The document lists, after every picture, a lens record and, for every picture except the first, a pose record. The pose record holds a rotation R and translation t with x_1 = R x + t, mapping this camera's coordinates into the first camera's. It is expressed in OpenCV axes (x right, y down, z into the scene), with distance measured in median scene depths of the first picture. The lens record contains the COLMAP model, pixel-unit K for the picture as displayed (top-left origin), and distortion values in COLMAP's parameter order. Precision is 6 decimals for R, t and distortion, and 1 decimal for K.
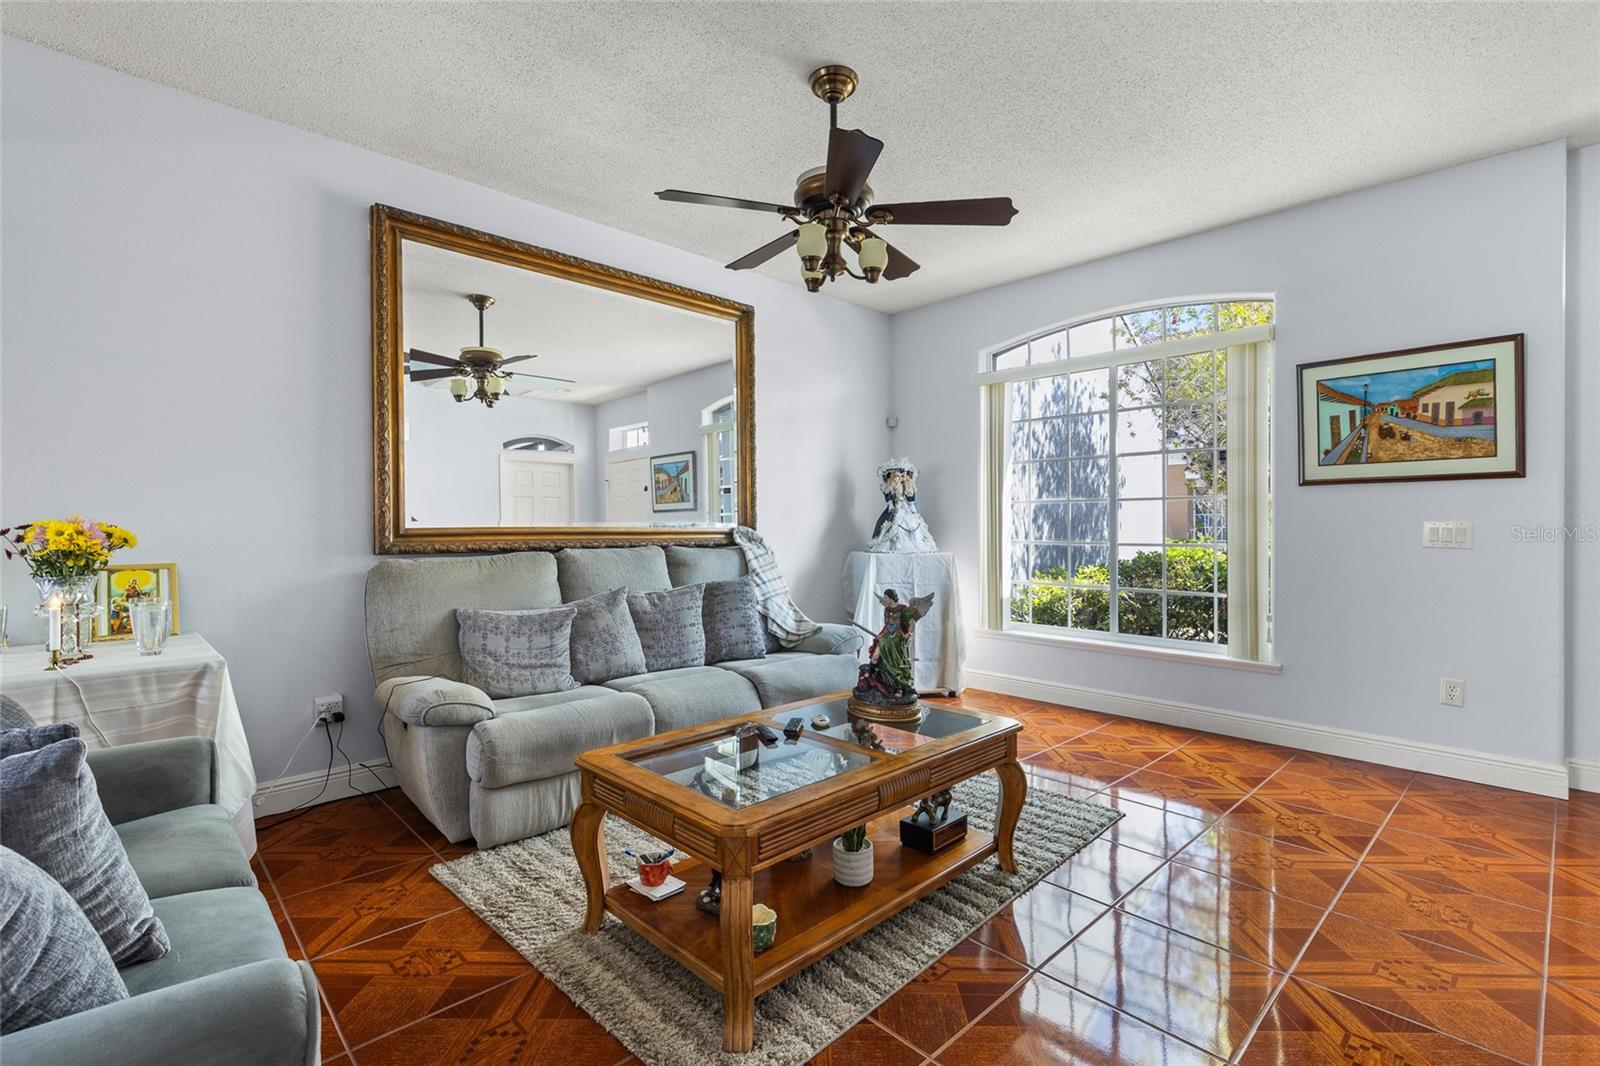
lens RADIAL K [[736.7, 0, 800.3], [0, 736.7, 525.0], [0, 0, 1]] dist [0.001955, -0.001229]
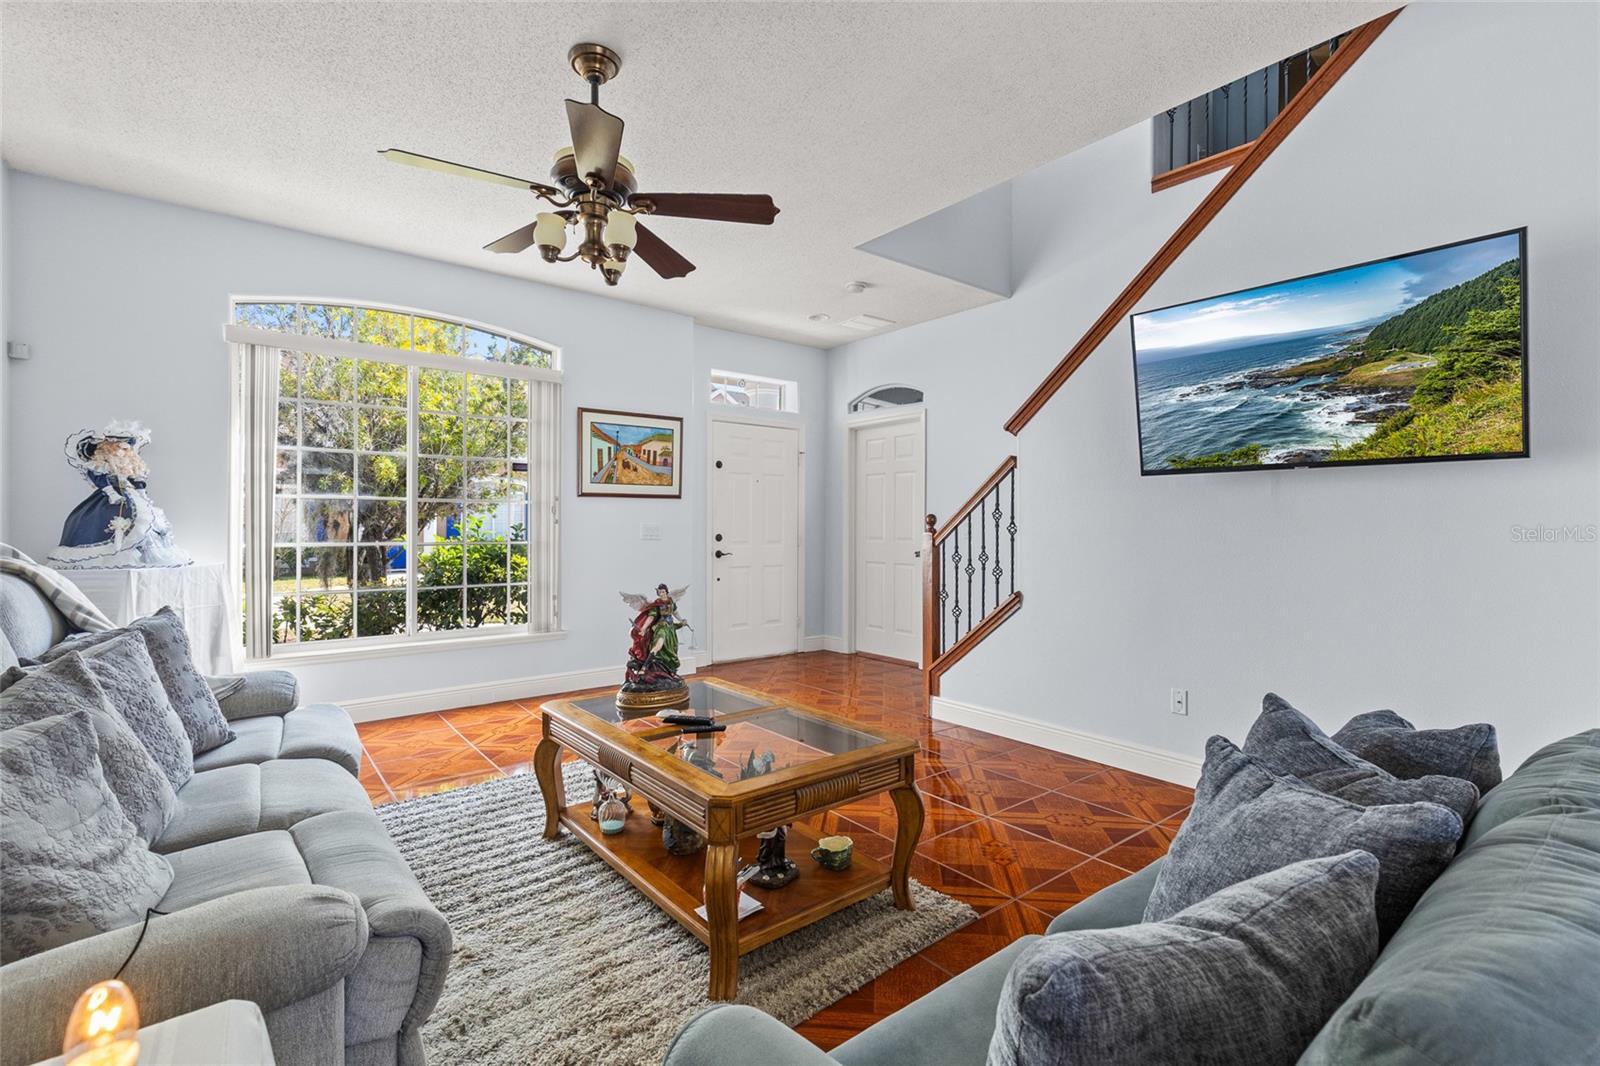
lens RADIAL K [[736.7, 0, 798.5], [0, 736.7, 539.4], [0, 0, 1]] dist [0.001955, -0.001229]
pose [[0.077790, -0.011544, 0.996903, -0.692963], [0.004176, 0.999928, 0.011254, 0.012987], [-0.996961, 0.003288, 0.077833, 0.526665]]
